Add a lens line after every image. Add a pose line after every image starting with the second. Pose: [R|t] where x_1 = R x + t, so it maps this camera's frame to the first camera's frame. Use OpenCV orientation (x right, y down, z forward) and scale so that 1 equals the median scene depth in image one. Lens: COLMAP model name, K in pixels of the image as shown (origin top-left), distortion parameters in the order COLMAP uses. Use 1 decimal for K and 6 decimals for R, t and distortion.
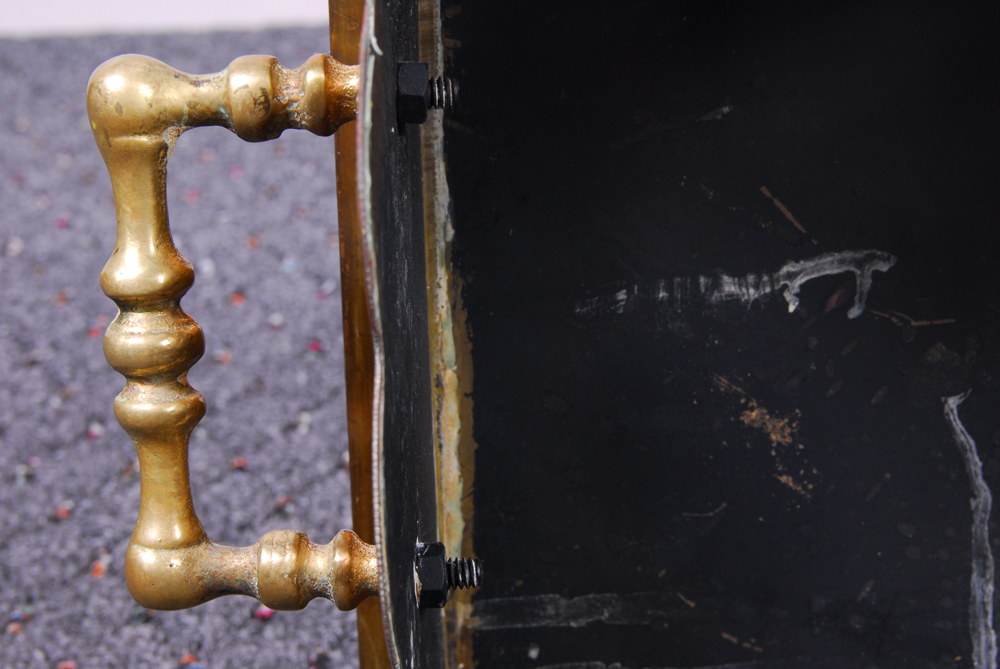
lens RADIAL K [[1663.6, 0, 501.0], [0, 1663.6, 333.1], [0, 0, 1]] dist [-0.071666, 0.000000]
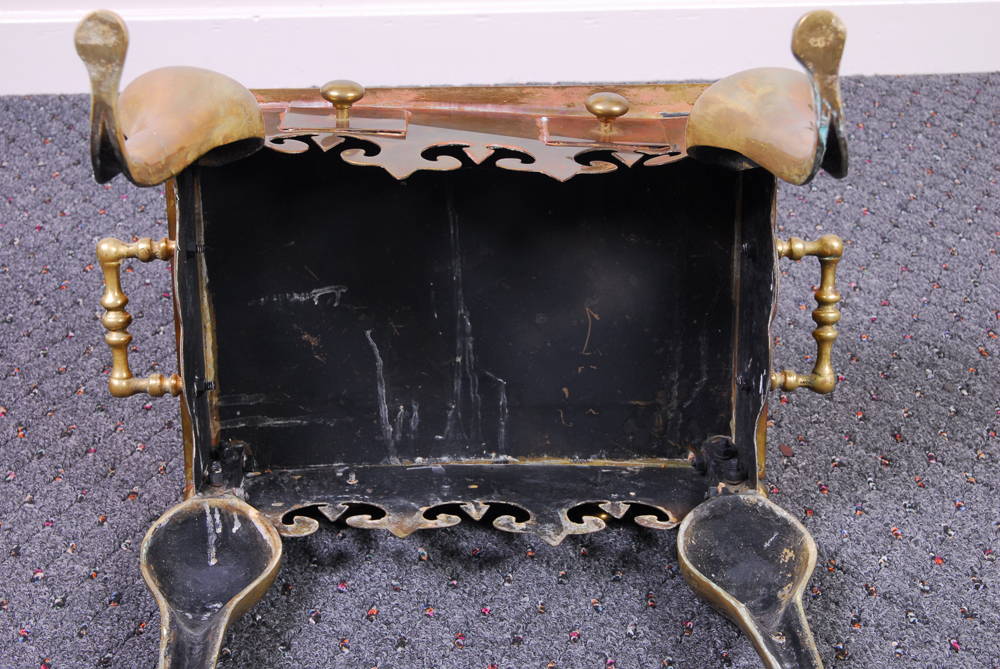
lens RADIAL K [[1734.3, 0, 499.7], [0, 1734.3, 337.0], [0, 0, 1]] dist [0.014714, 0.000000]
pose [[0.997184, -0.008167, 0.074551, 0.278306], [0.001318, 0.995808, 0.091463, -0.255076], [-0.074985, -0.091107, 0.993014, -2.341075]]
